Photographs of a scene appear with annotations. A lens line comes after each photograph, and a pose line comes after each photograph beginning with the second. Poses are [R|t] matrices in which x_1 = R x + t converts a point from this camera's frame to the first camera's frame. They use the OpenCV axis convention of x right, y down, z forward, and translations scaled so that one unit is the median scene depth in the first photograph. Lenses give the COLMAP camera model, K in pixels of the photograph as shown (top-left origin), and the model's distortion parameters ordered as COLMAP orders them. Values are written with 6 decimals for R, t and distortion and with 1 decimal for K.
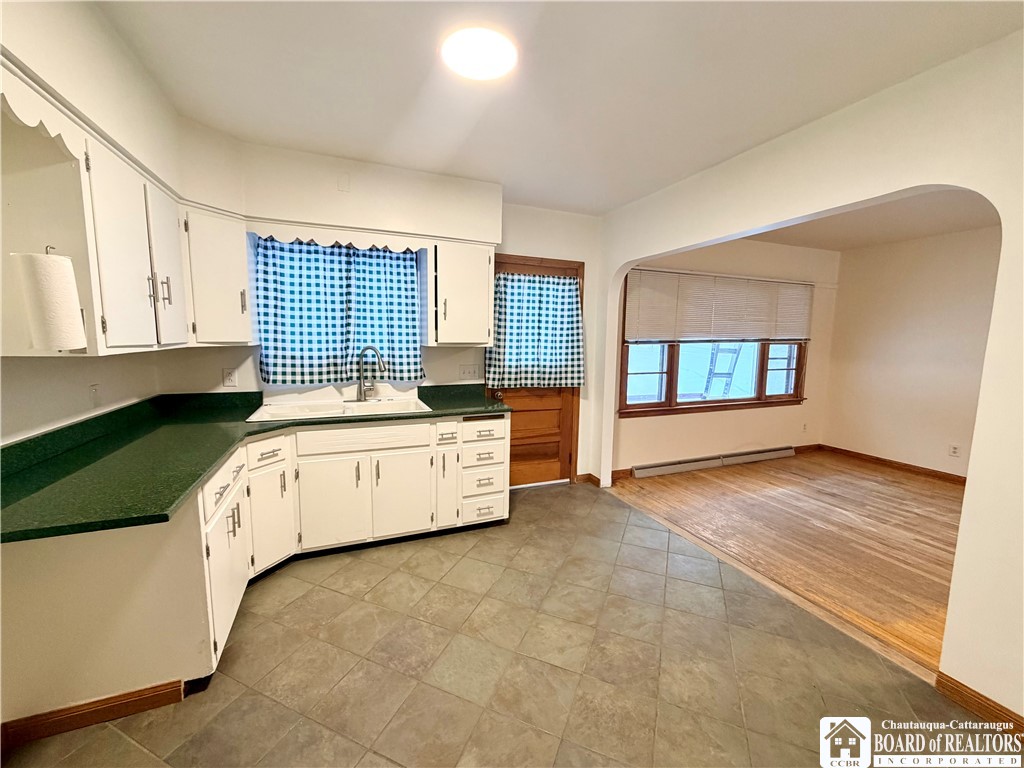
lens RADIAL K [[408.7, 0, 508.5], [0, 408.7, 385.3], [0, 0, 1]] dist [0.001054, -0.000265]
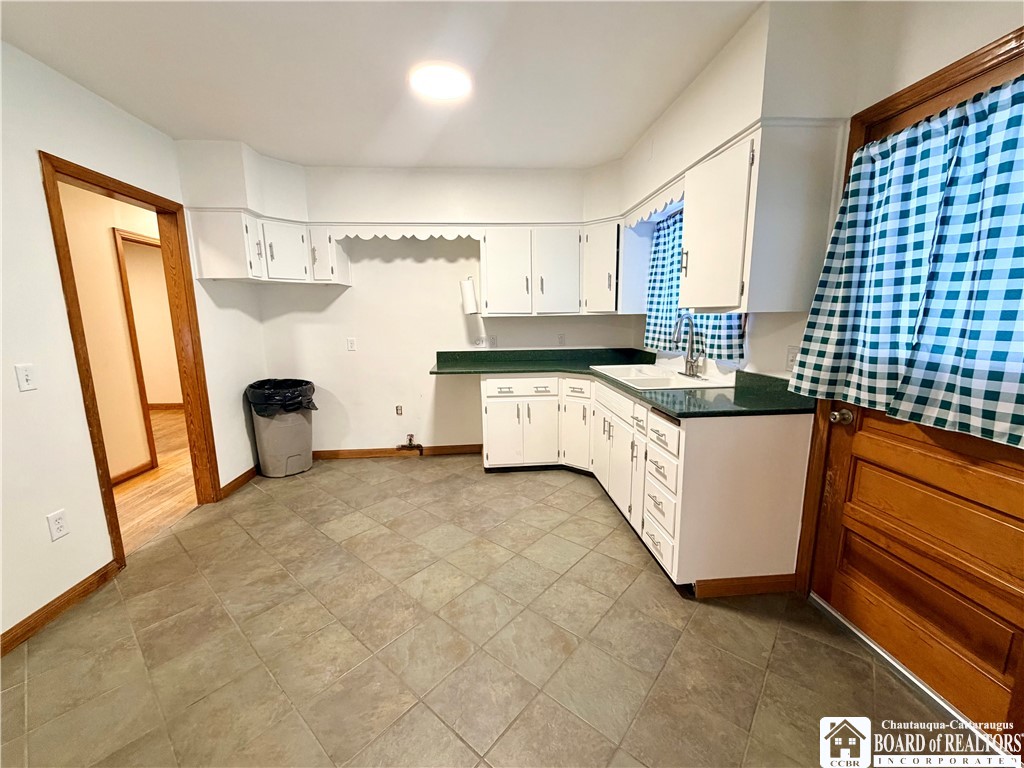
lens RADIAL K [[408.7, 0, 508.5], [0, 408.7, 385.3], [0, 0, 1]] dist [0.001054, -0.000265]
pose [[-0.308176, 0.148641, -0.939645, 0.493272], [-0.104978, 0.976373, 0.188881, -0.055203], [0.945519, 0.156851, -0.285291, 0.692658]]
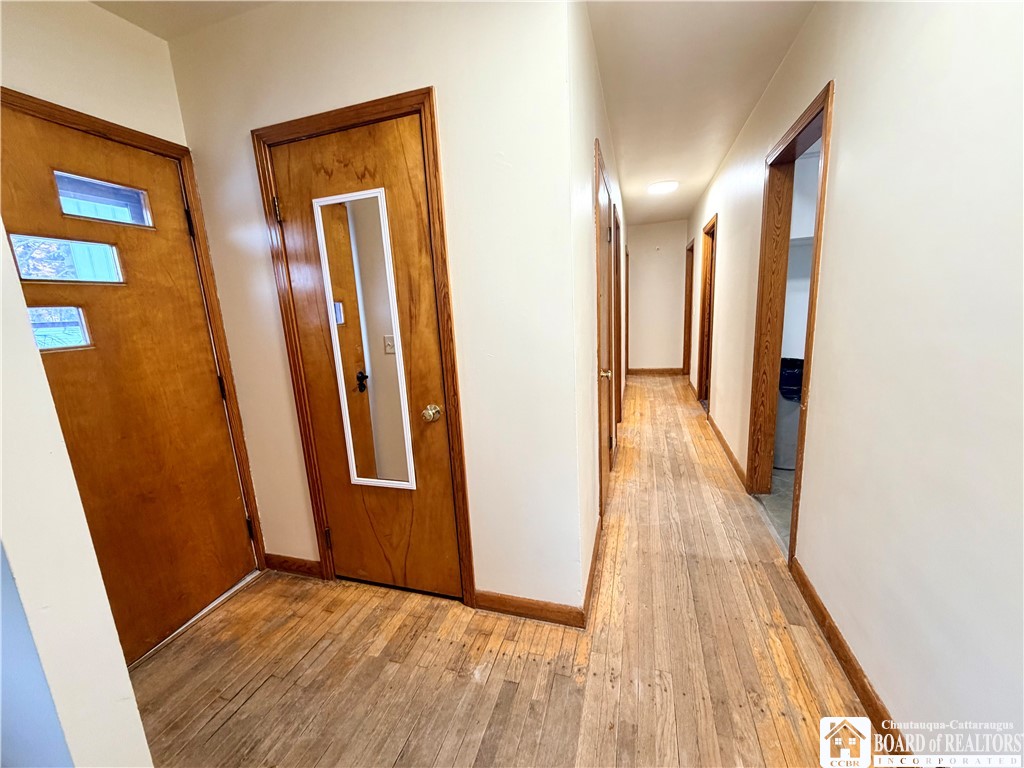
lens RADIAL K [[408.7, 0, 508.5], [0, 408.7, 385.3], [0, 0, 1]] dist [0.001054, -0.000265]
pose [[-0.641047, 0.170872, -0.748239, 0.740358], [-0.040600, 0.965988, 0.255382, 0.029434], [0.766427, 0.194090, -0.612306, 0.029880]]
